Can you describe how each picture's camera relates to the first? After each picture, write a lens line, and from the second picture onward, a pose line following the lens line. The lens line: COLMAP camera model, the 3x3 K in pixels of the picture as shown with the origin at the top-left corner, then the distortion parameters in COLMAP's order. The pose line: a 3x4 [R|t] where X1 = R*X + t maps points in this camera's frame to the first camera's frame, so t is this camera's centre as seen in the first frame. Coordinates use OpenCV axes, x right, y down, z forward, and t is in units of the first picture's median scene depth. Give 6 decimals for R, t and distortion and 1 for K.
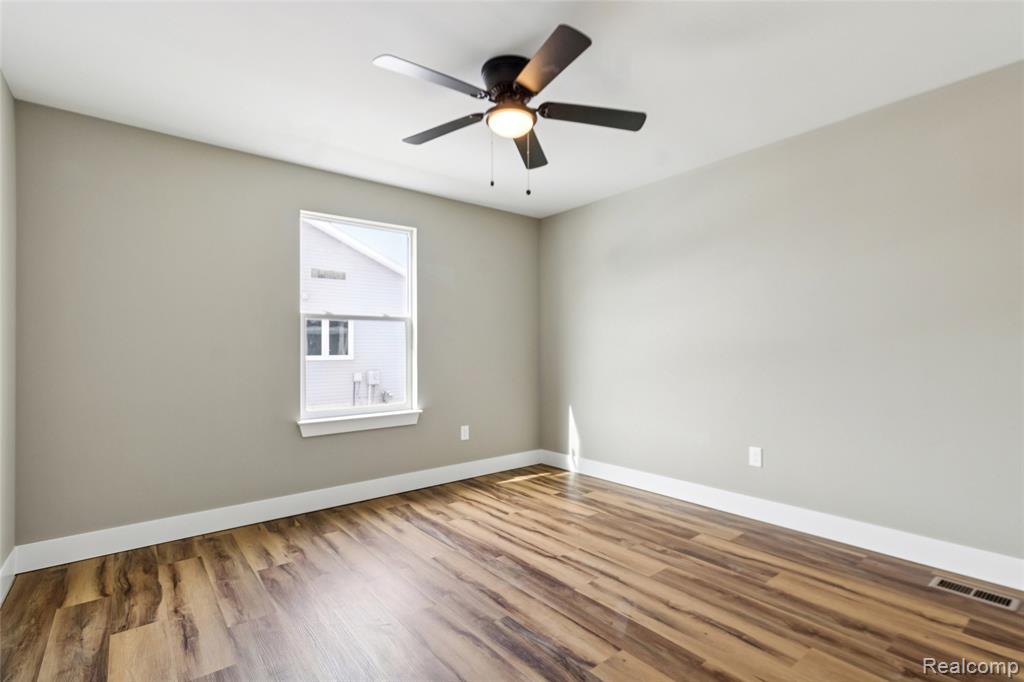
lens RADIAL K [[484.2, 0, 536.0], [0, 484.2, 340.7], [0, 0, 1]] dist [0.001715, 0.000181]
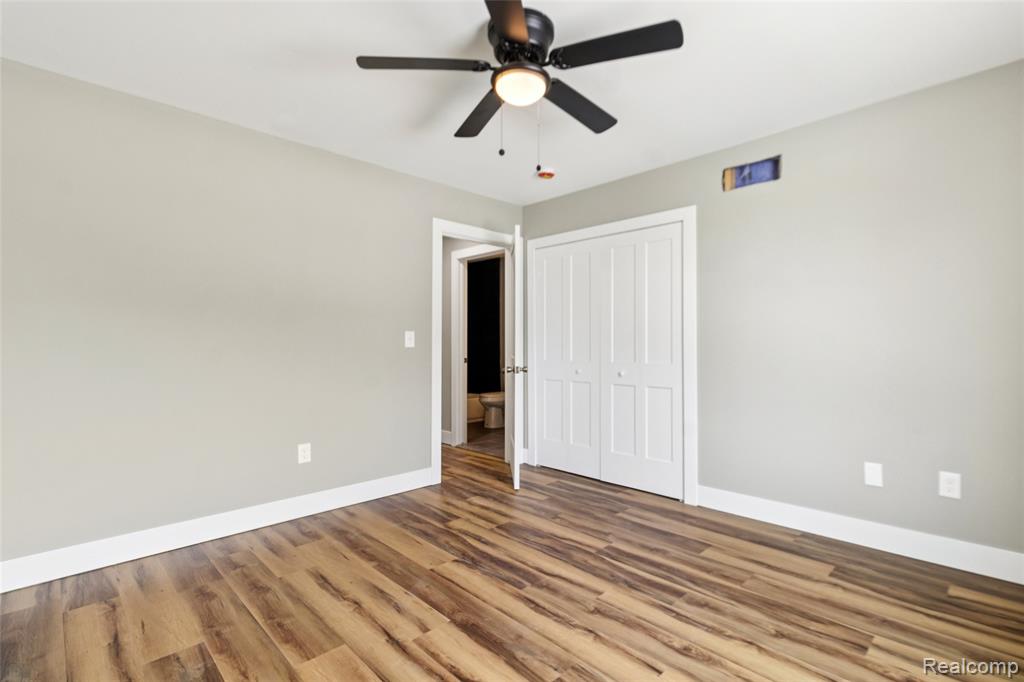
lens RADIAL K [[484.2, 0, 536.0], [0, 484.2, 340.7], [0, 0, 1]] dist [0.001715, 0.000181]
pose [[-0.995793, 0.014605, -0.090455, -0.003027], [0.016957, 0.999536, -0.025286, 0.040944], [0.090044, -0.026713, -0.995579, 1.998696]]
